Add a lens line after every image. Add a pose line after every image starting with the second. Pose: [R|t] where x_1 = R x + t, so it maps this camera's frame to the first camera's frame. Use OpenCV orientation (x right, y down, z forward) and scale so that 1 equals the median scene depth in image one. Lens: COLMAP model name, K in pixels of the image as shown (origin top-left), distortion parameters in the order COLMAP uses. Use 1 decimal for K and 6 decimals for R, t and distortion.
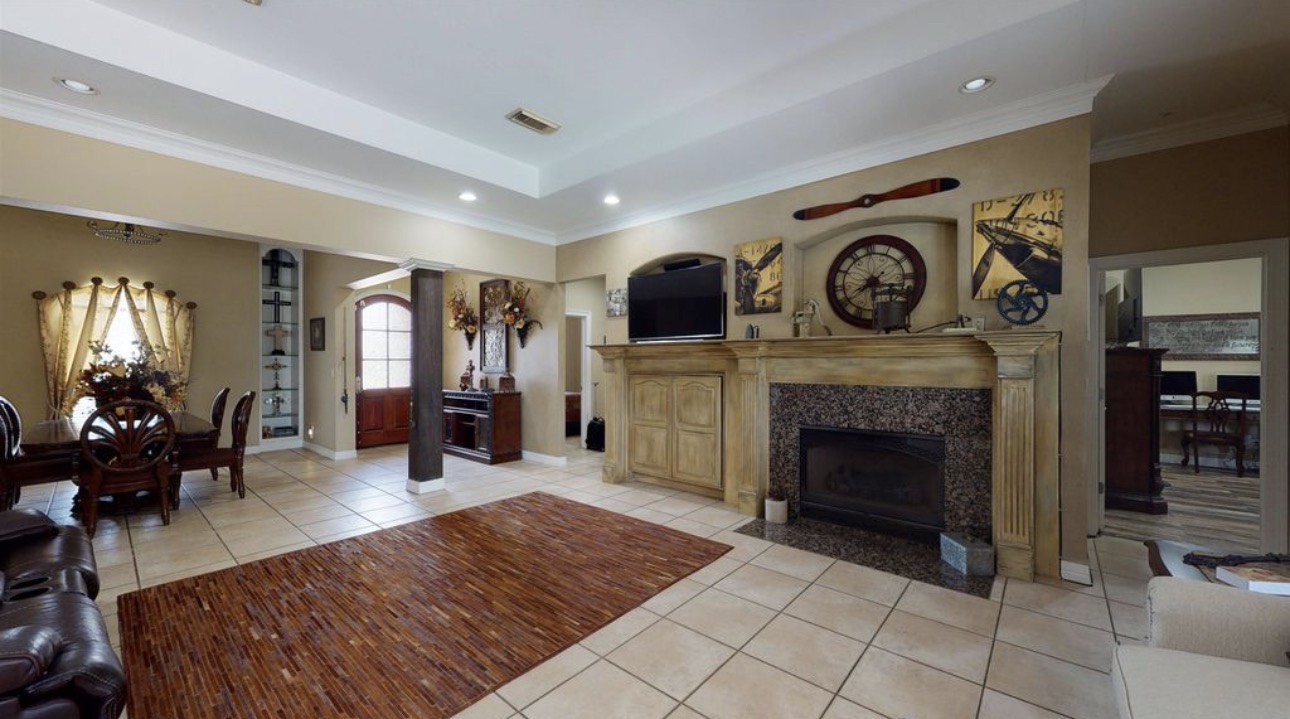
lens RADIAL K [[472.3, 0, 642.3], [0, 472.3, 362.5], [0, 0, 1]] dist [0.001601, -0.000308]
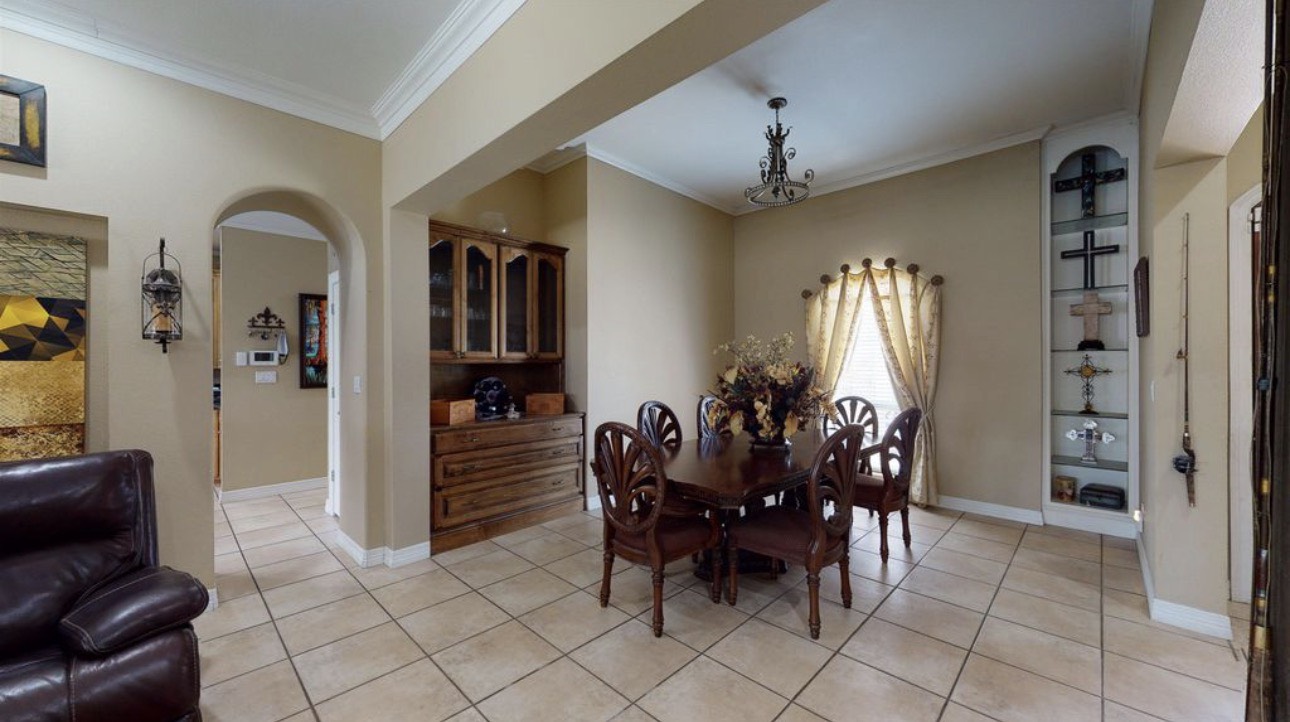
lens RADIAL K [[474.2, 0, 648.0], [0, 474.2, 360.8], [0, 0, 1]] dist [0.001956, -0.000483]
pose [[-0.051432, -0.003450, -0.998671, -0.351373], [-0.000452, 0.999994, -0.003431, -0.002543], [0.998676, 0.000275, -0.051434, 0.884731]]
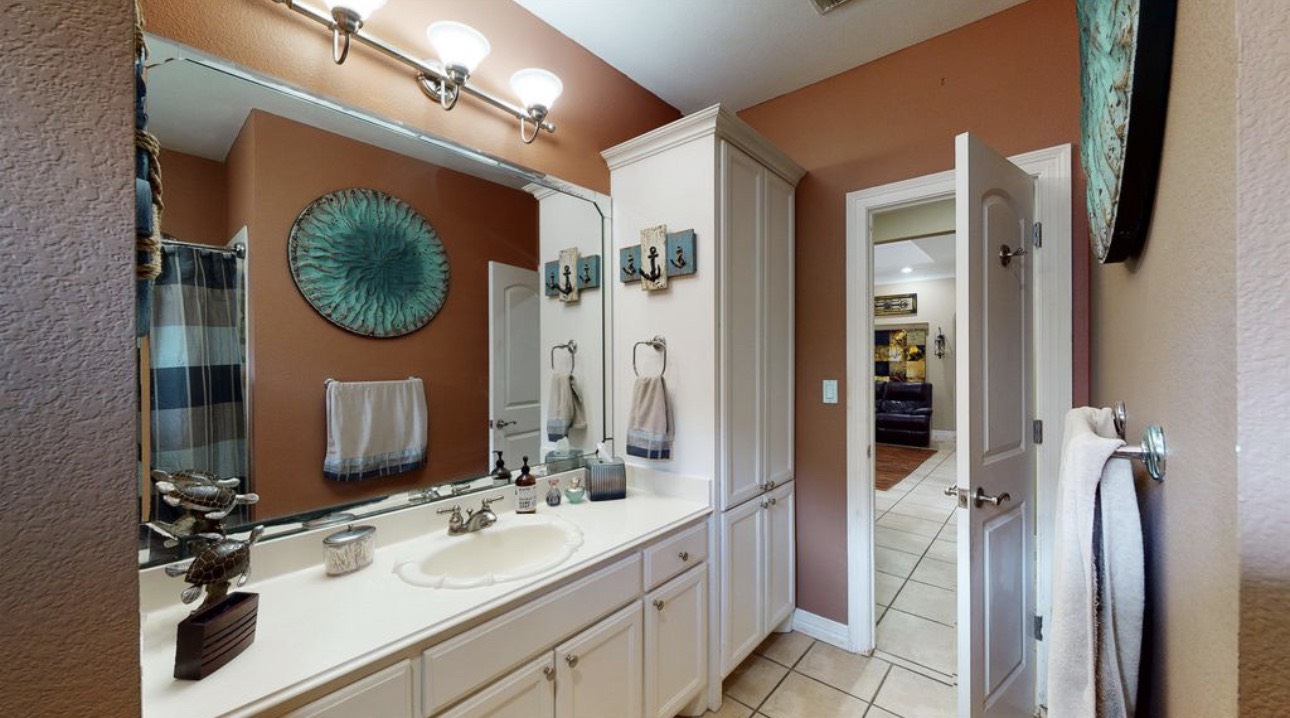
lens RADIAL K [[472.3, 0, 643.4], [0, 472.3, 366.0], [0, 0, 1]] dist [0.001601, -0.000308]
pose [[-0.999998, 0.000876, 0.001847, 0.327371], [0.000892, 0.999962, 0.008711, -0.001524], [-0.001840, 0.008712, -0.999960, 2.209586]]
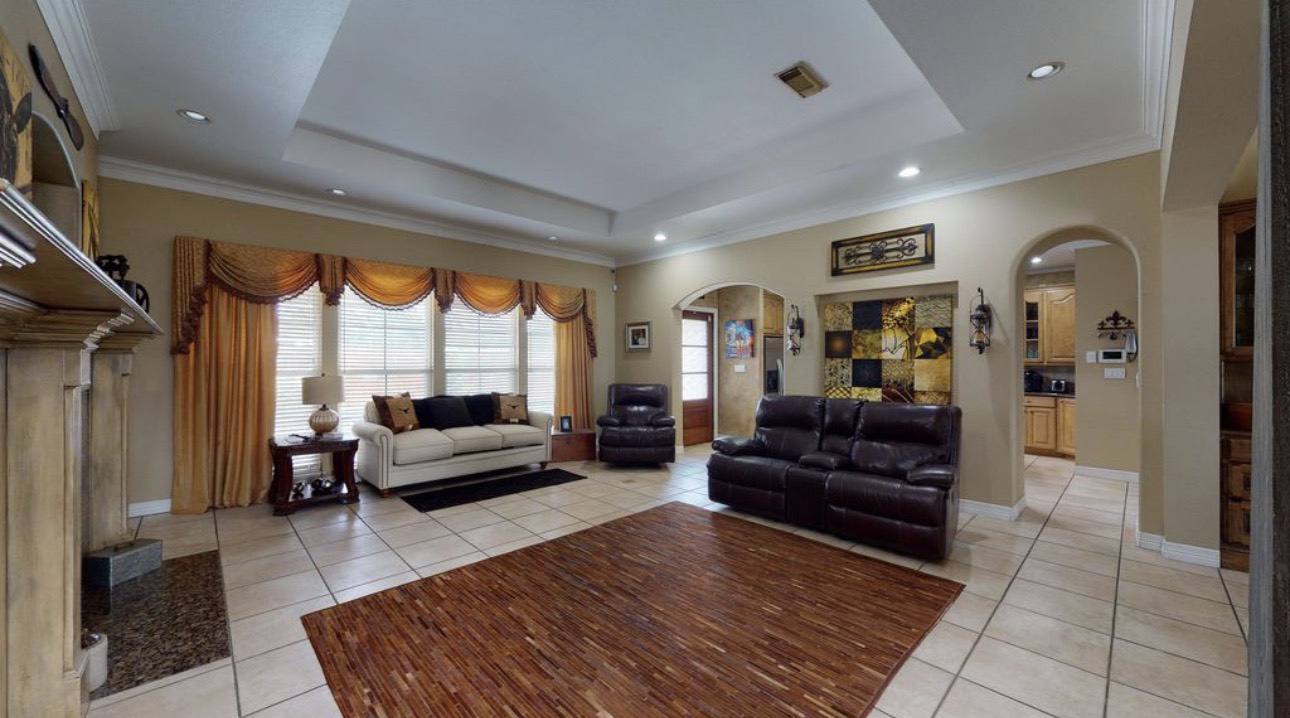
lens RADIAL K [[472.3, 0, 641.9], [0, 472.3, 360.0], [0, 0, 1]] dist [0.001601, -0.000308]
pose [[-0.995145, -0.001206, 0.098411, -0.301592], [-0.001111, 0.999999, 0.001020, -0.002294], [-0.098413, 0.000906, -0.995145, 1.274826]]
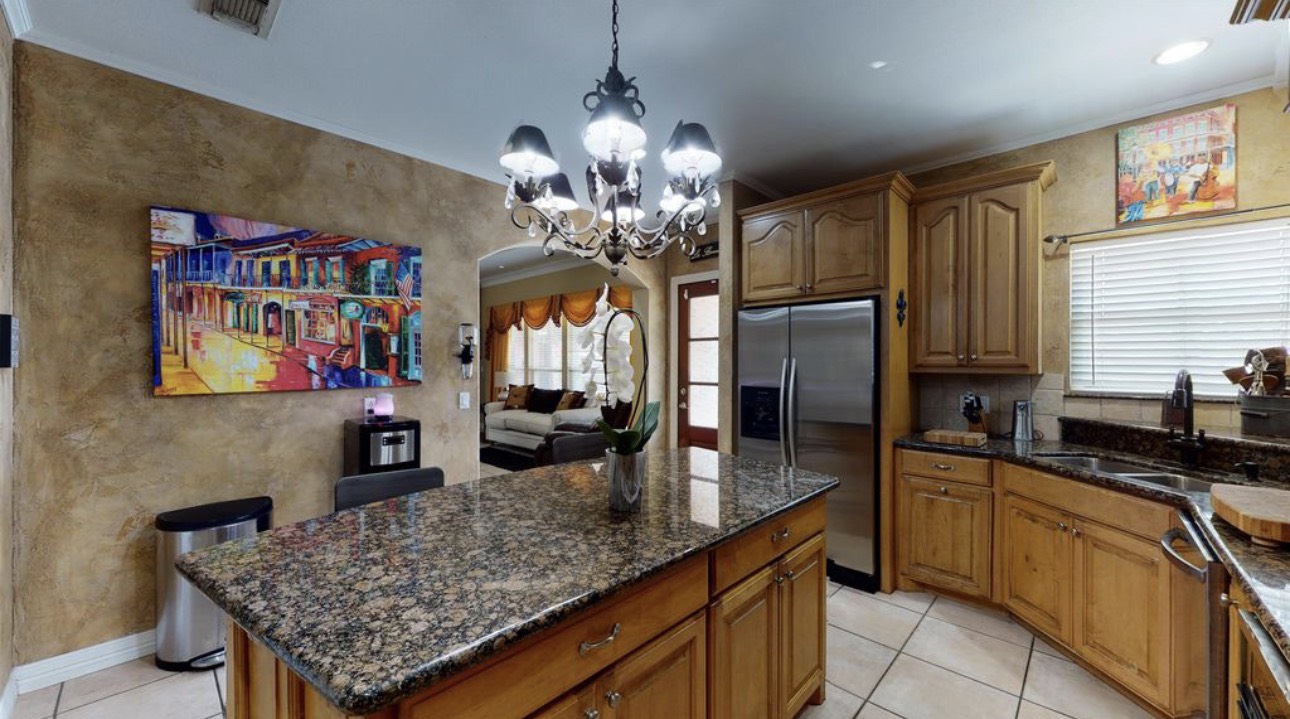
lens RADIAL K [[472.3, 0, 643.6], [0, 472.3, 362.0], [0, 0, 1]] dist [0.001601, -0.000308]
pose [[0.051087, 0.002001, 0.998692, -1.322380], [-0.000072, 0.999998, -0.002000, 0.001679], [-0.998694, 0.000031, 0.051087, -0.326015]]
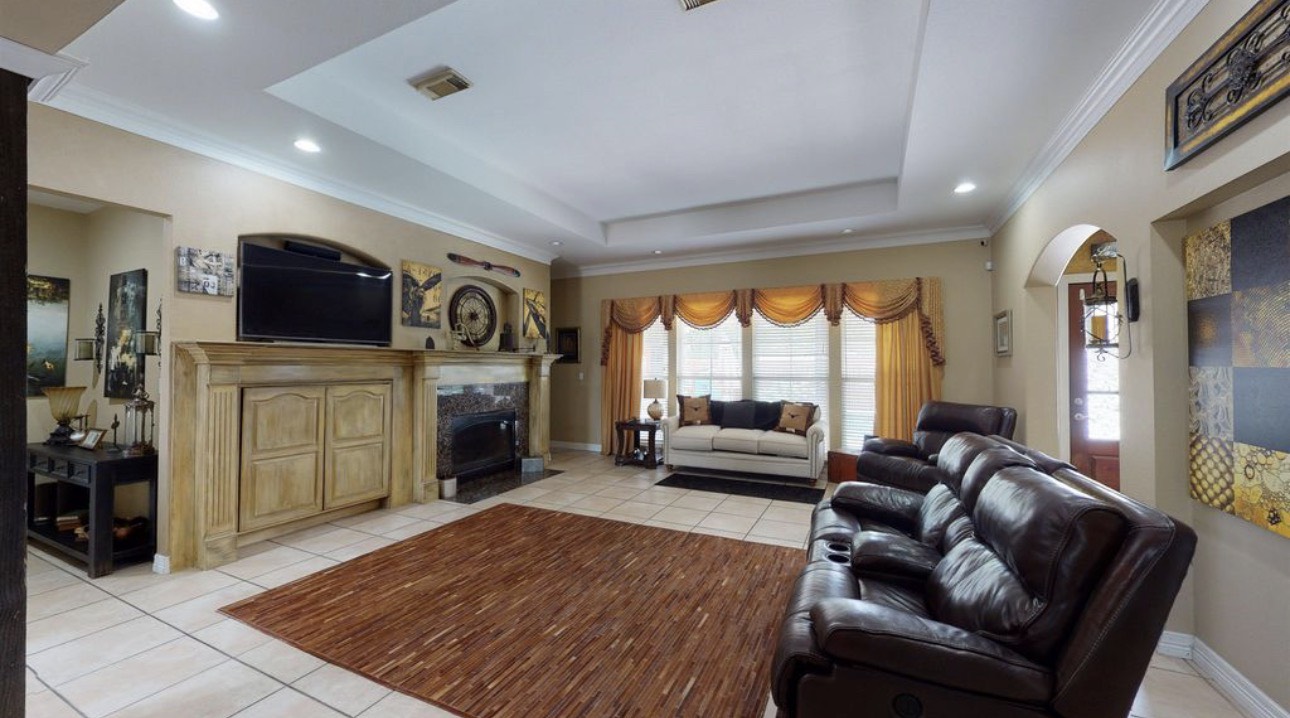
lens RADIAL K [[472.3, 0, 647.4], [0, 472.3, 359.6], [0, 0, 1]] dist [0.001601, -0.000308]
pose [[-0.263214, 0.015664, 0.964610, -0.959508], [0.001019, 0.999872, -0.015958, -0.004874], [-0.964737, -0.003217, -0.263196, 0.734682]]
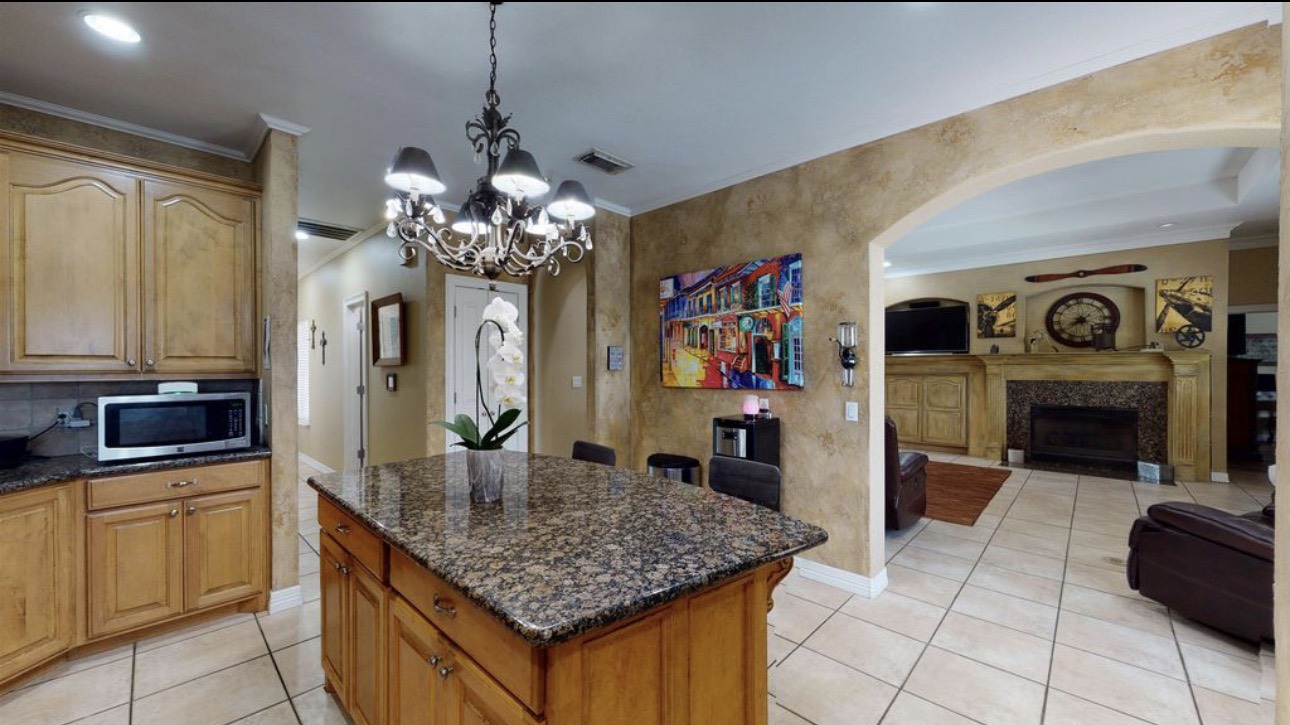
lens RADIAL K [[474.2, 0, 646.2], [0, 474.2, 365.4], [0, 0, 1]] dist [0.001956, -0.000483]
pose [[0.998408, 0.001213, -0.056393, -0.827776], [-0.001443, 0.999991, -0.004032, 0.000910], [0.056388, 0.004107, 0.998400, -0.670320]]
